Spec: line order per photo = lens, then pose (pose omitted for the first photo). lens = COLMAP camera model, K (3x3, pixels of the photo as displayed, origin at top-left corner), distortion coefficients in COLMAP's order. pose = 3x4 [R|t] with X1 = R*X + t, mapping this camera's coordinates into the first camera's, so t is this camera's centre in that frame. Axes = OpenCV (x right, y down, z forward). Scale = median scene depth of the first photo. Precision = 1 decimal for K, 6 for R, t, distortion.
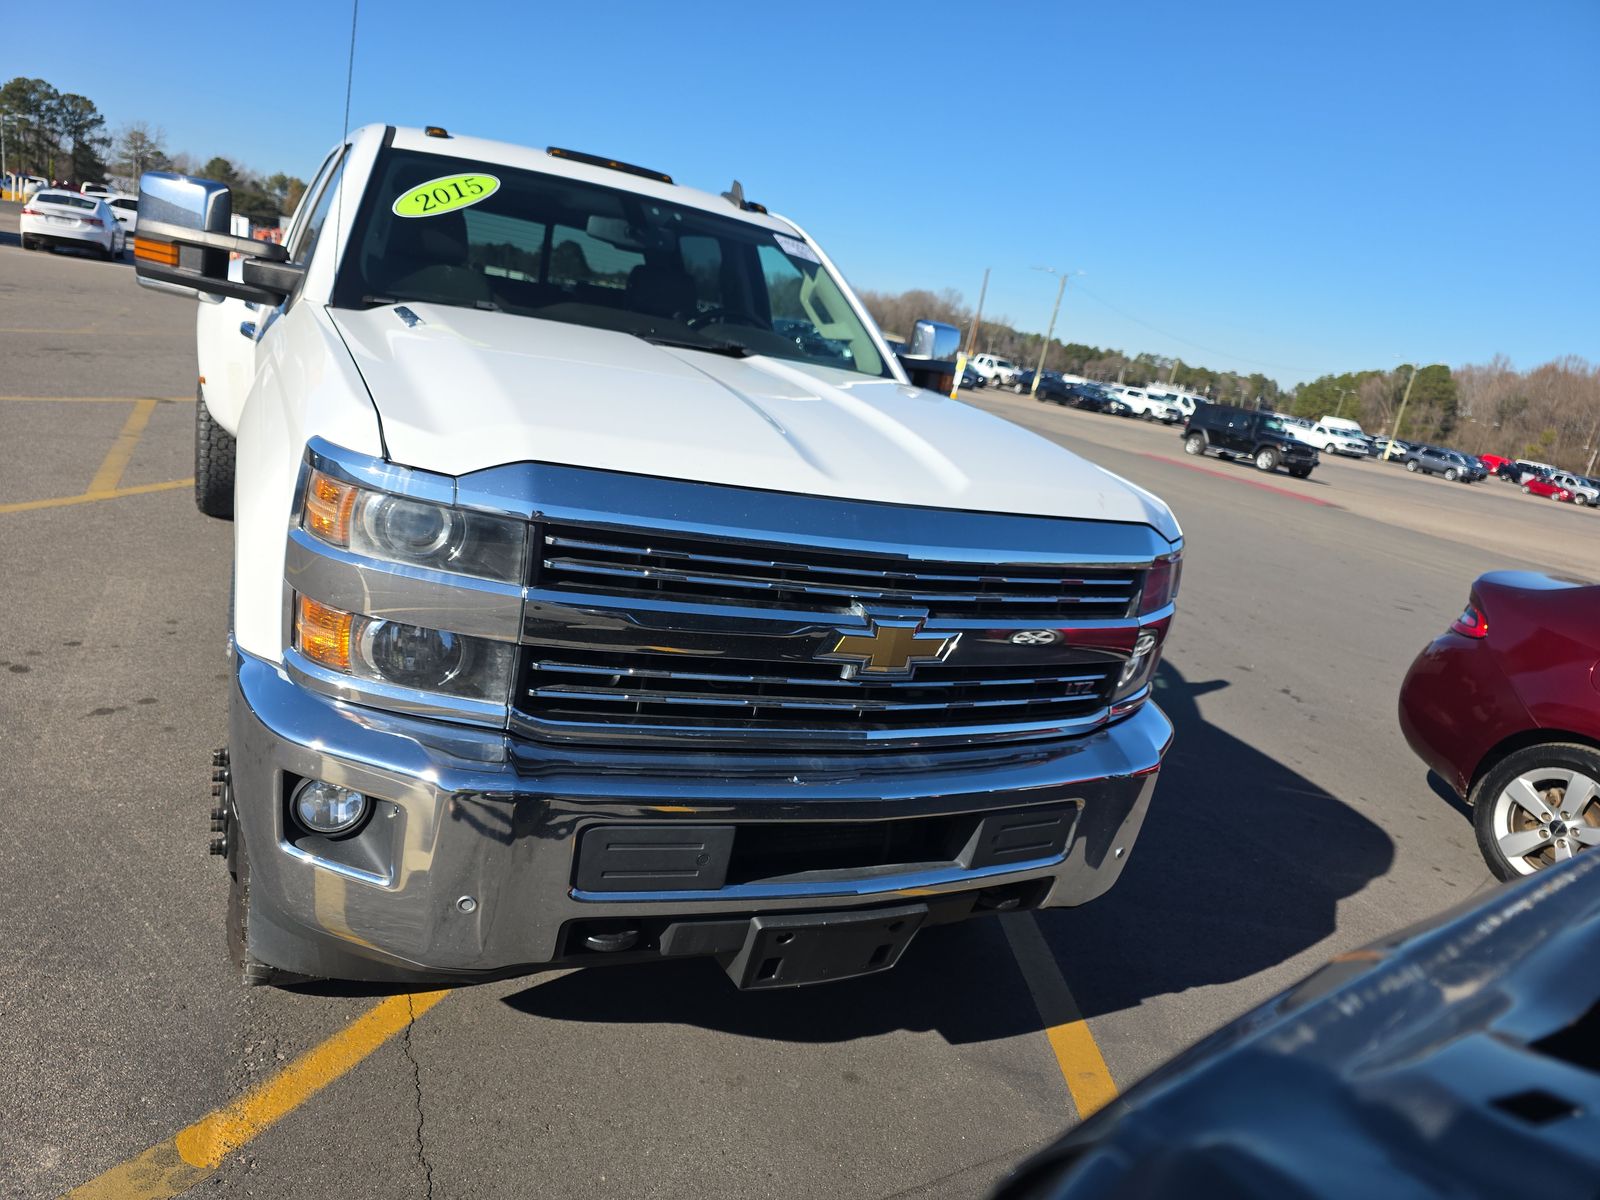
lens RADIAL K [[1055.6, 0, 800.0], [0, 1055.6, 600.0], [0, 0, 1]] dist [0.047727, -0.037684]
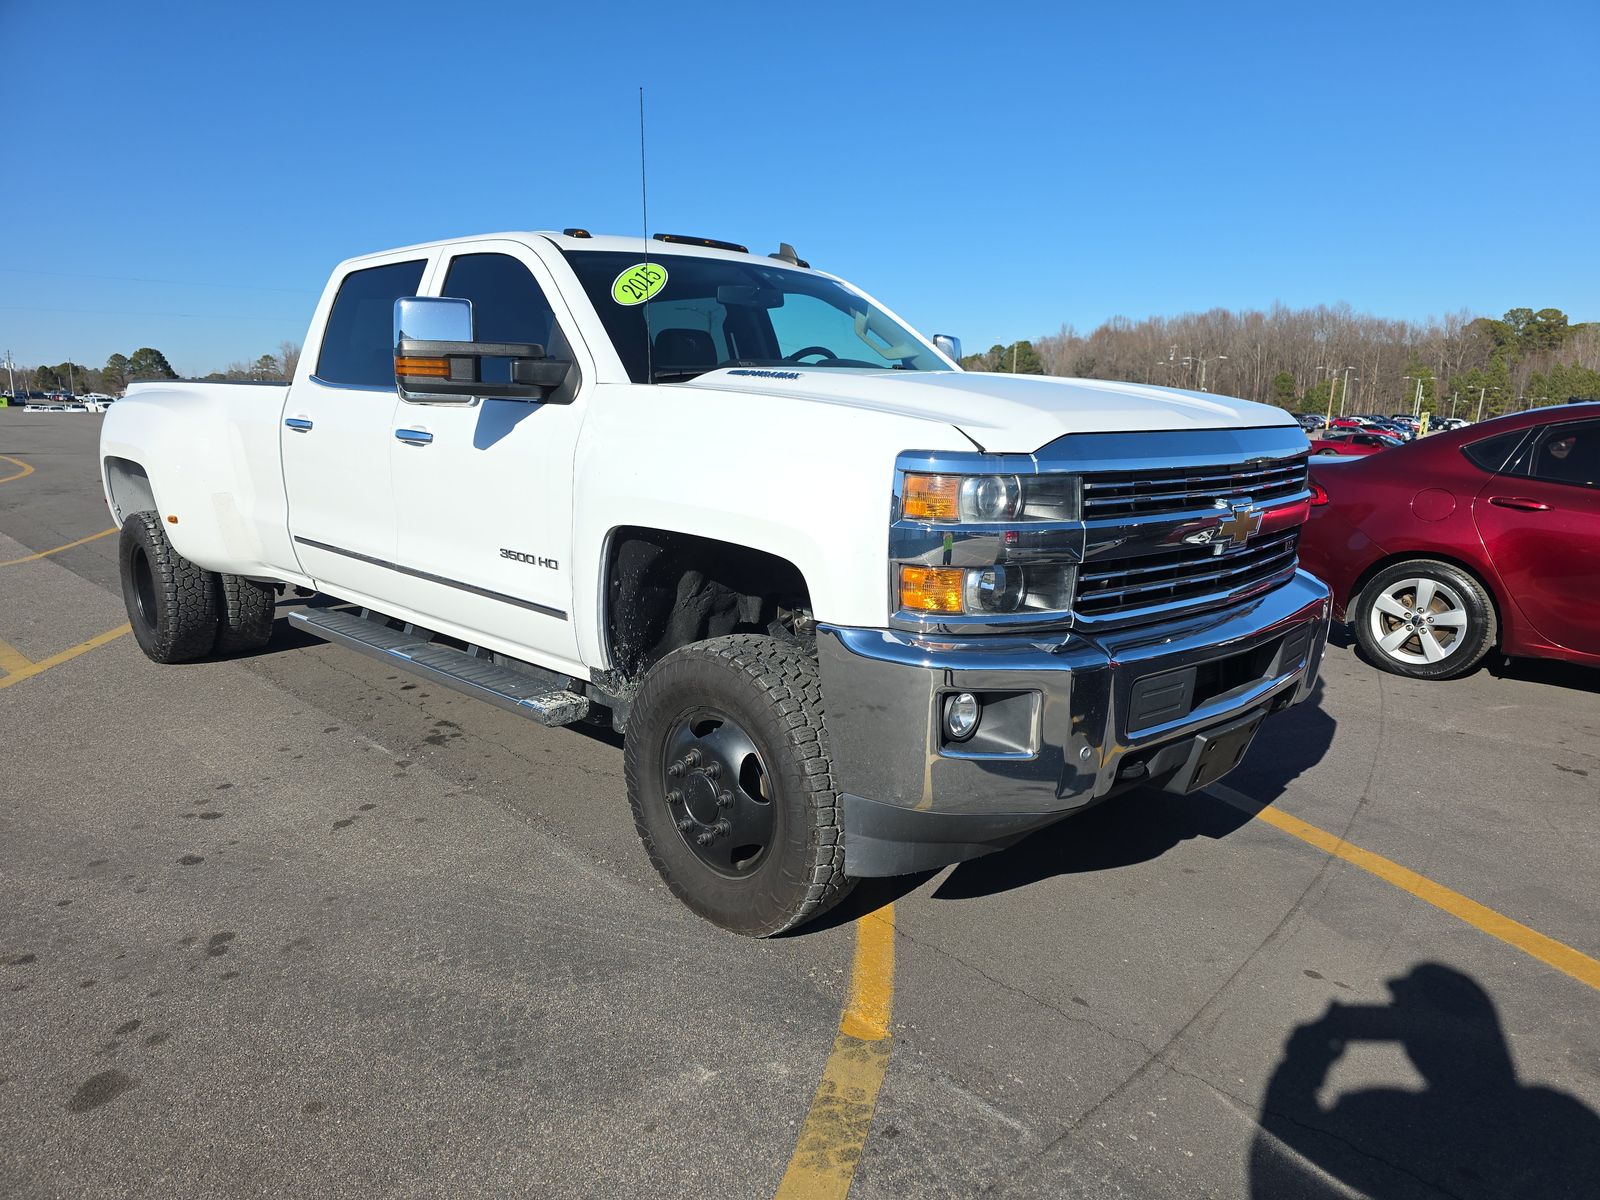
lens RADIAL K [[1055.6, 0, 800.0], [0, 1055.6, 600.0], [0, 0, 1]] dist [0.047727, -0.037684]
pose [[0.929905, -0.223633, 0.292002, -0.673979], [0.235139, 0.971951, -0.004441, 0.005259], [-0.282819, 0.072791, 0.956407, -0.160394]]
